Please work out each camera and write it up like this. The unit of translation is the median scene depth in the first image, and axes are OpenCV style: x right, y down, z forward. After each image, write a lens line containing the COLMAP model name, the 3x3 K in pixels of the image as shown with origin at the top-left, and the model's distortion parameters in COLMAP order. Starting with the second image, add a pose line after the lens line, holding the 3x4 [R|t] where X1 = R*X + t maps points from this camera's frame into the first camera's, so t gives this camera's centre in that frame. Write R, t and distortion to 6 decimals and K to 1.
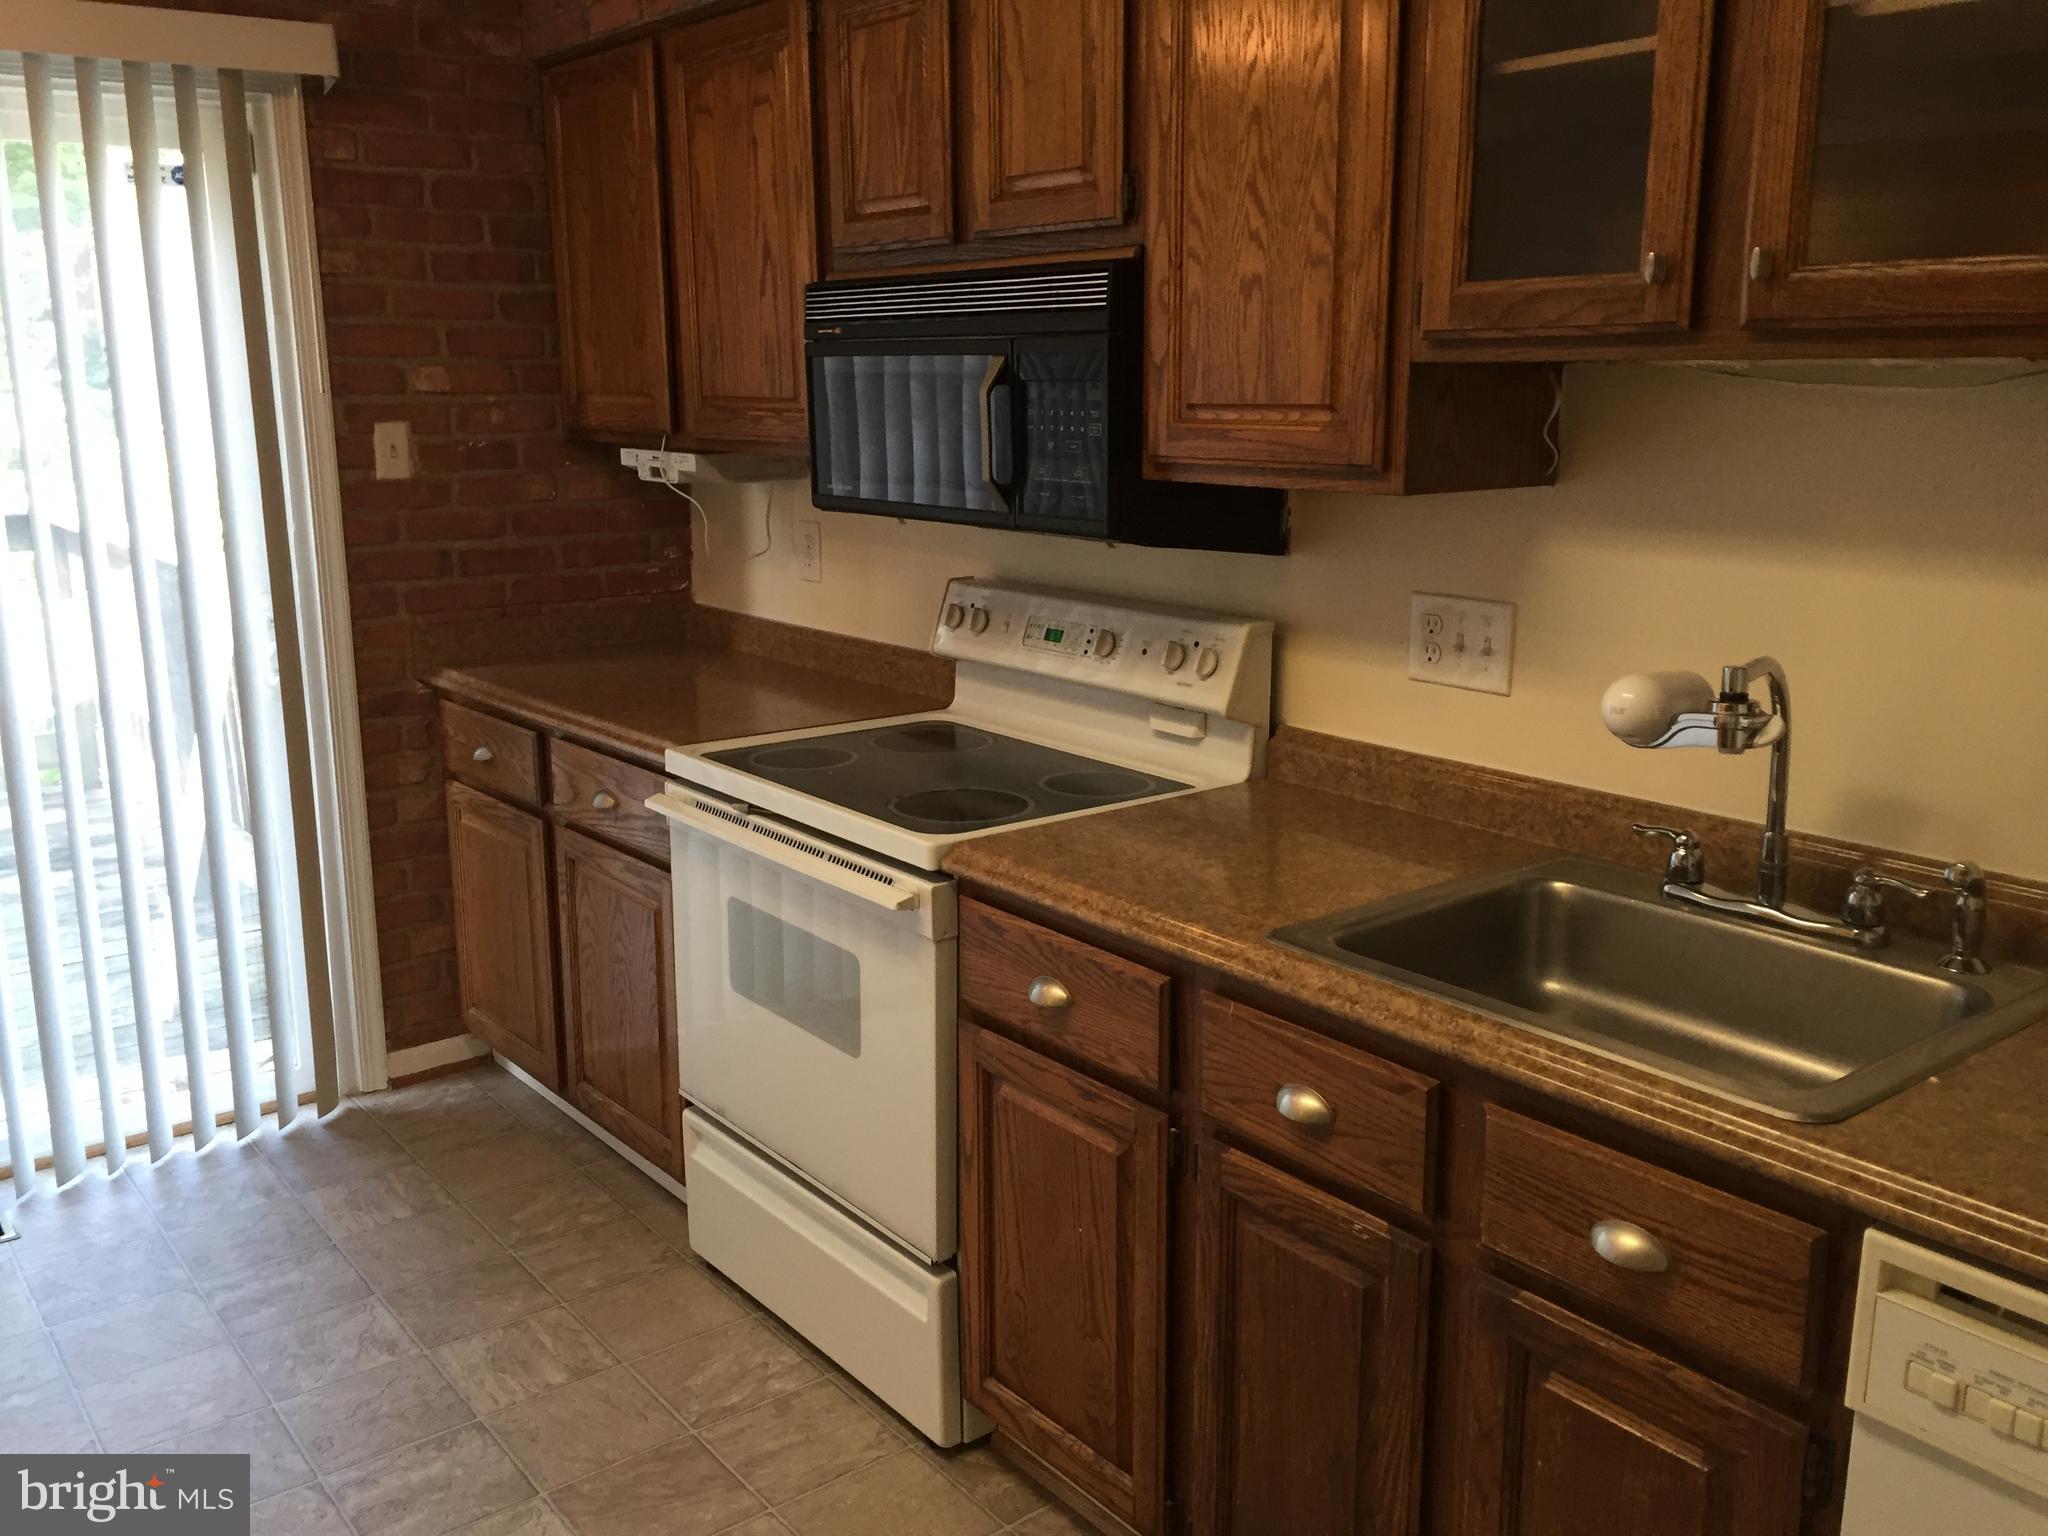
lens RADIAL K [[1748.1, 0, 1024.0], [0, 1748.1, 756.4], [0, 0, 1]] dist [0.077502, -0.100164]
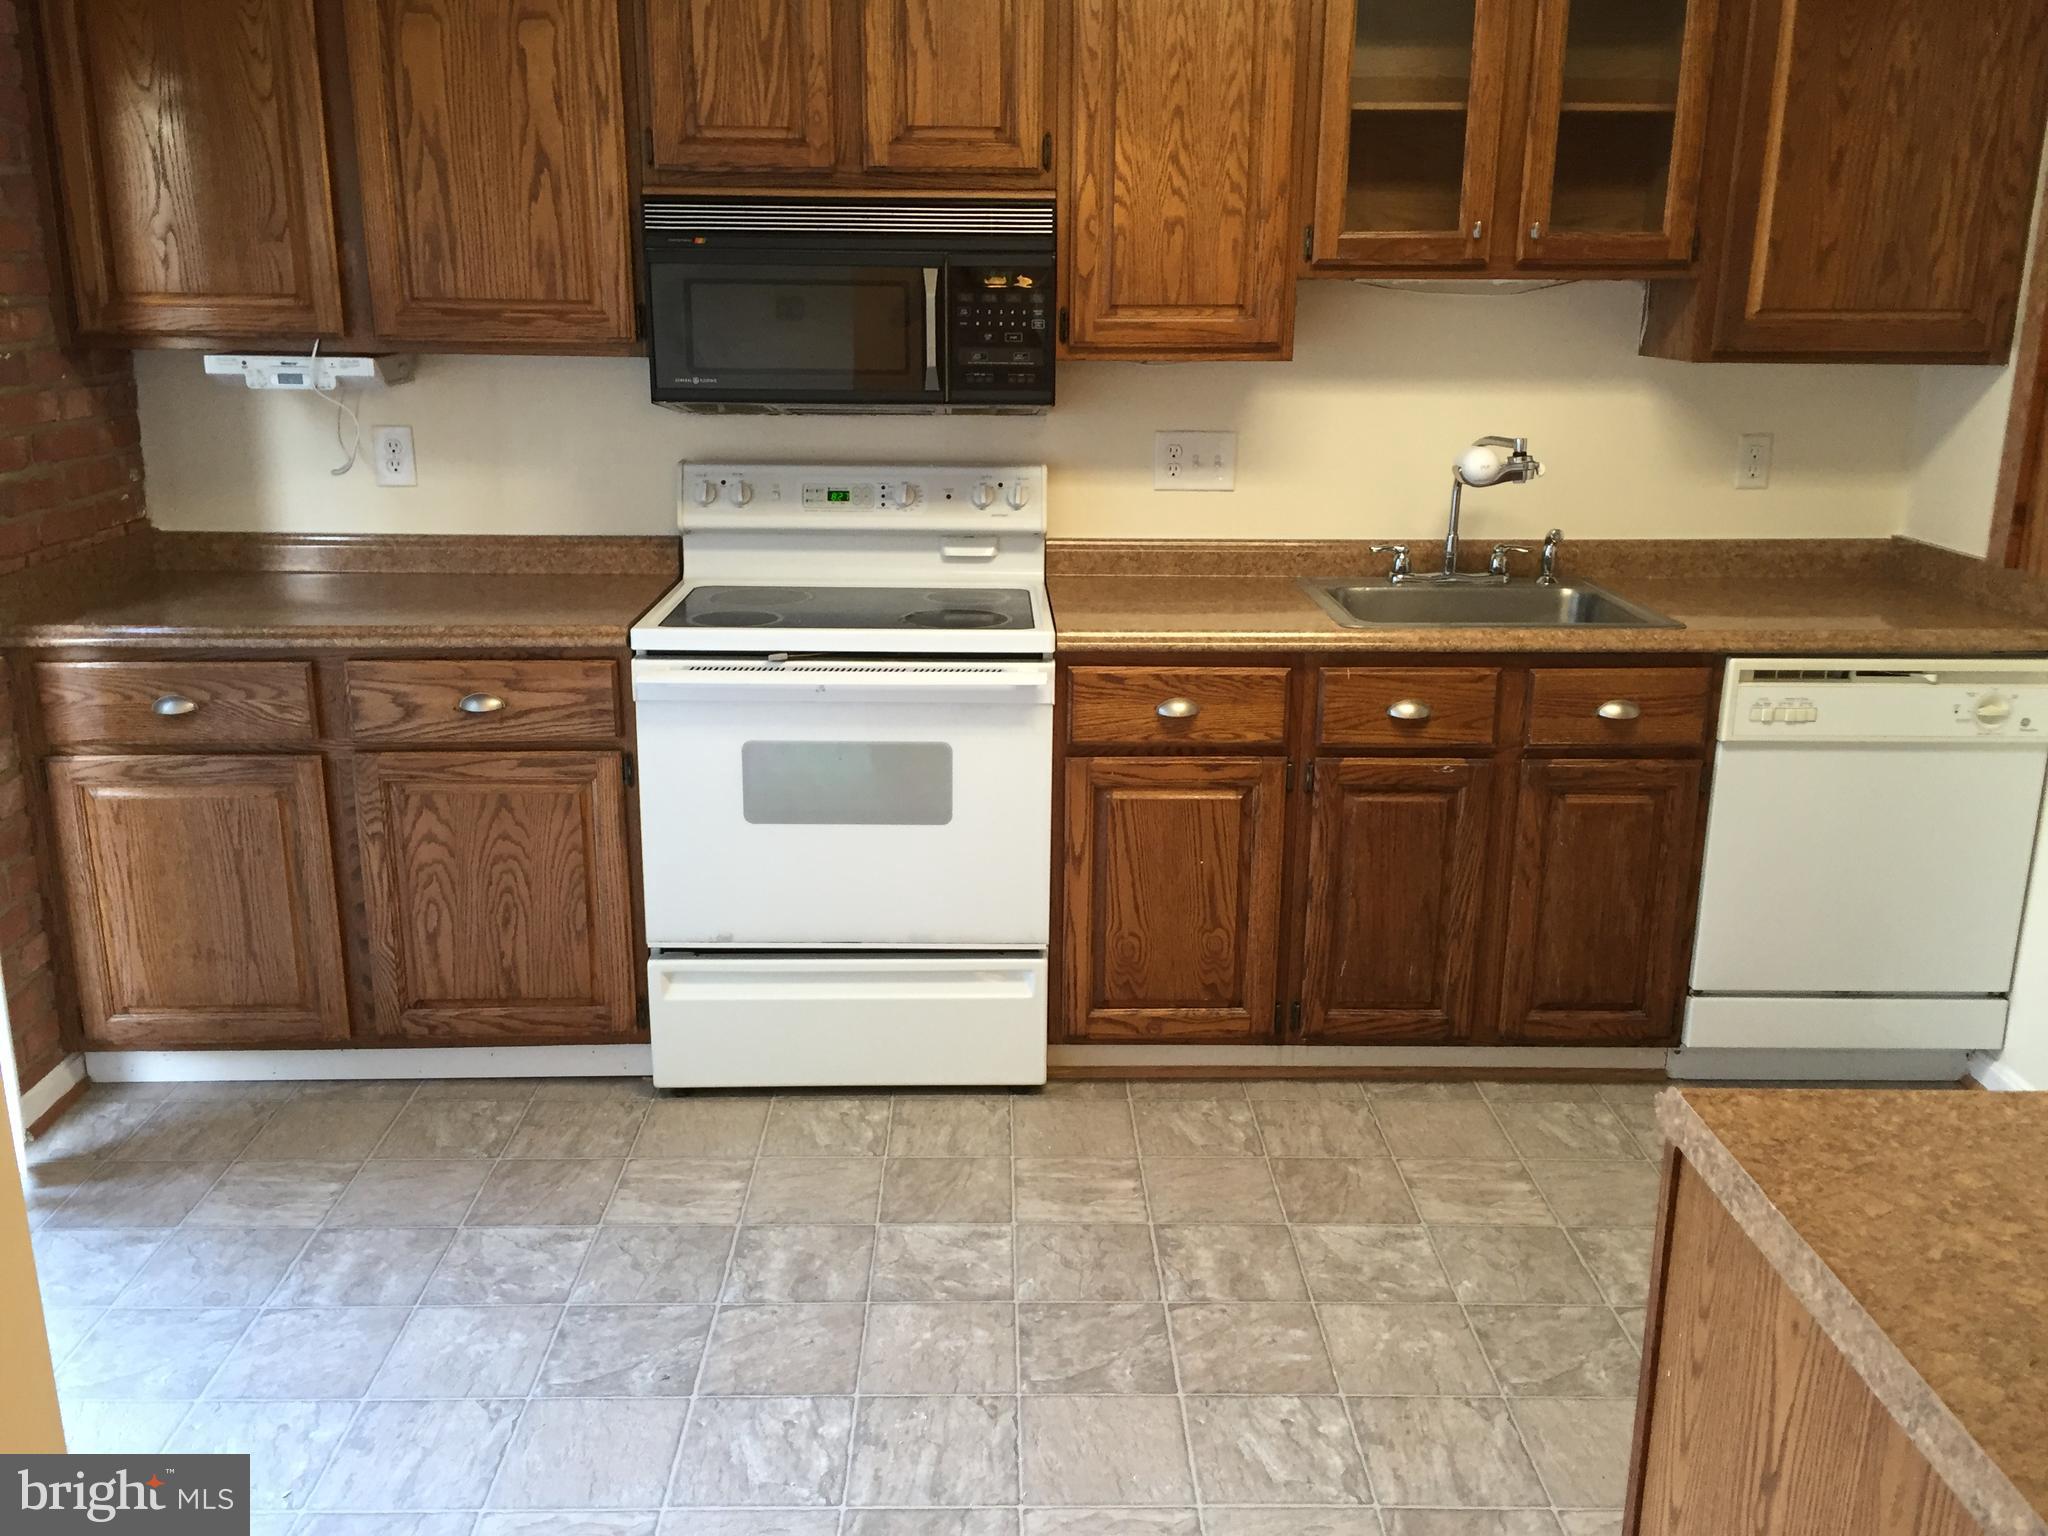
lens RADIAL K [[1748.1, 0, 1024.0], [0, 1748.1, 756.4], [0, 0, 1]] dist [0.077502, -0.100164]
pose [[0.603195, -0.200203, 0.772059, -1.257323], [0.161600, 0.978585, 0.127502, -0.036488], [-0.781052, 0.047856, 0.622630, 0.190975]]
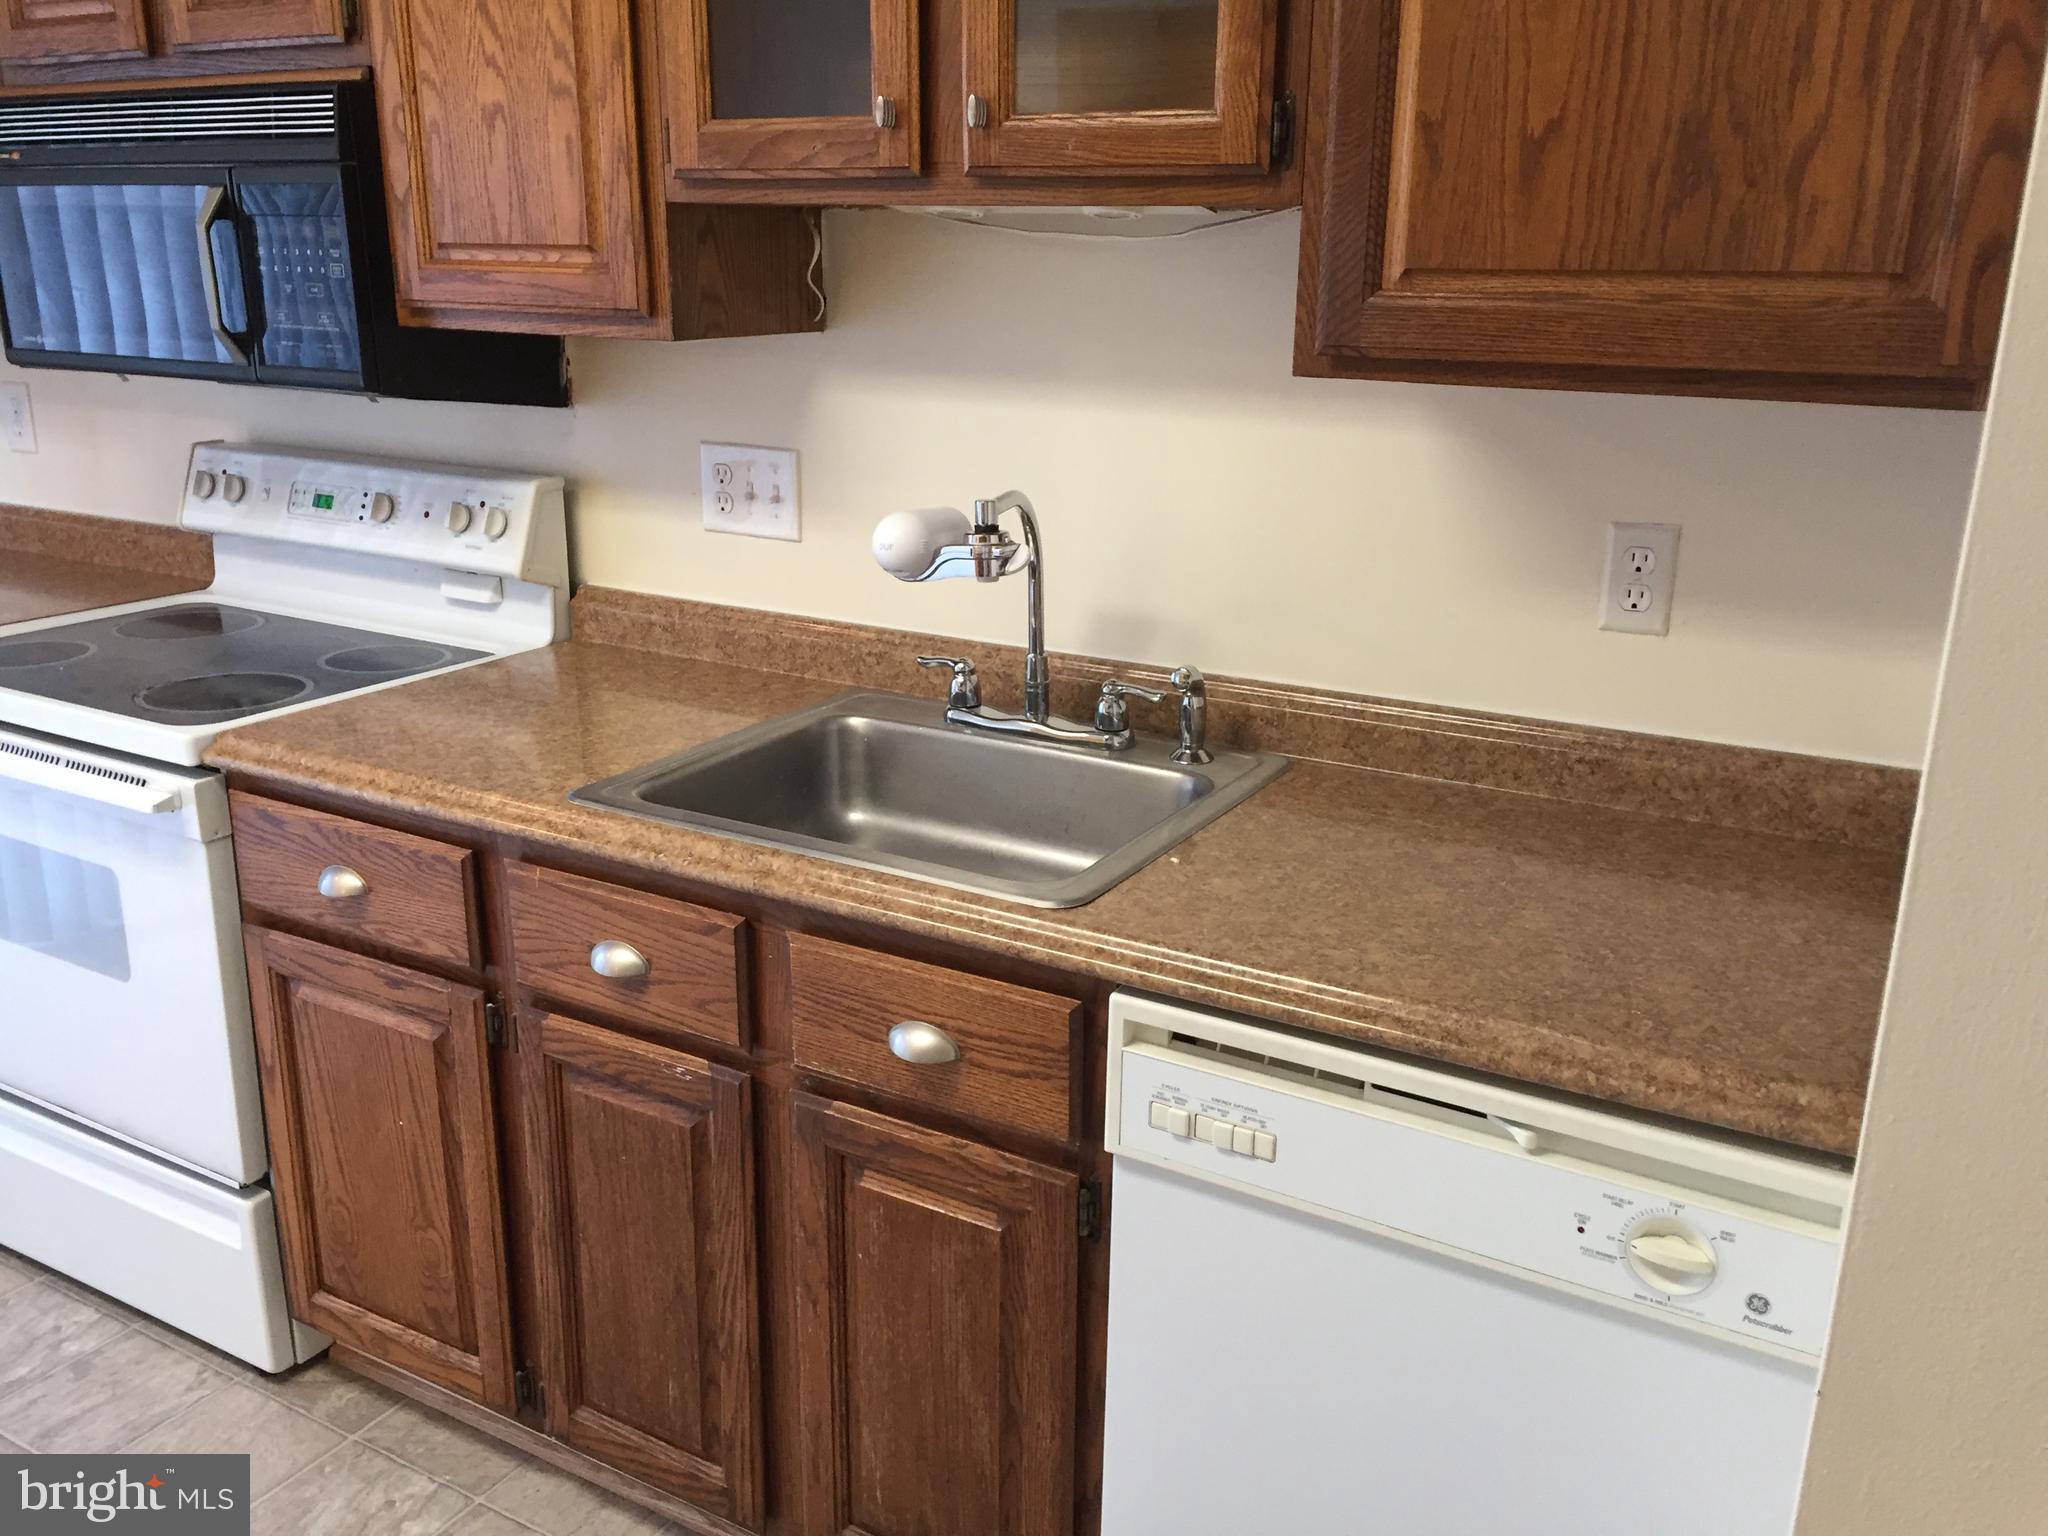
lens RADIAL K [[1748.1, 0, 1024.0], [0, 1748.1, 756.4], [0, 0, 1]] dist [0.077502, -0.100164]
pose [[0.931772, -0.093315, 0.350847, 0.030749], [0.066537, 0.993927, 0.087649, 0.009987], [-0.356895, -0.058324, 0.932322, -0.006360]]
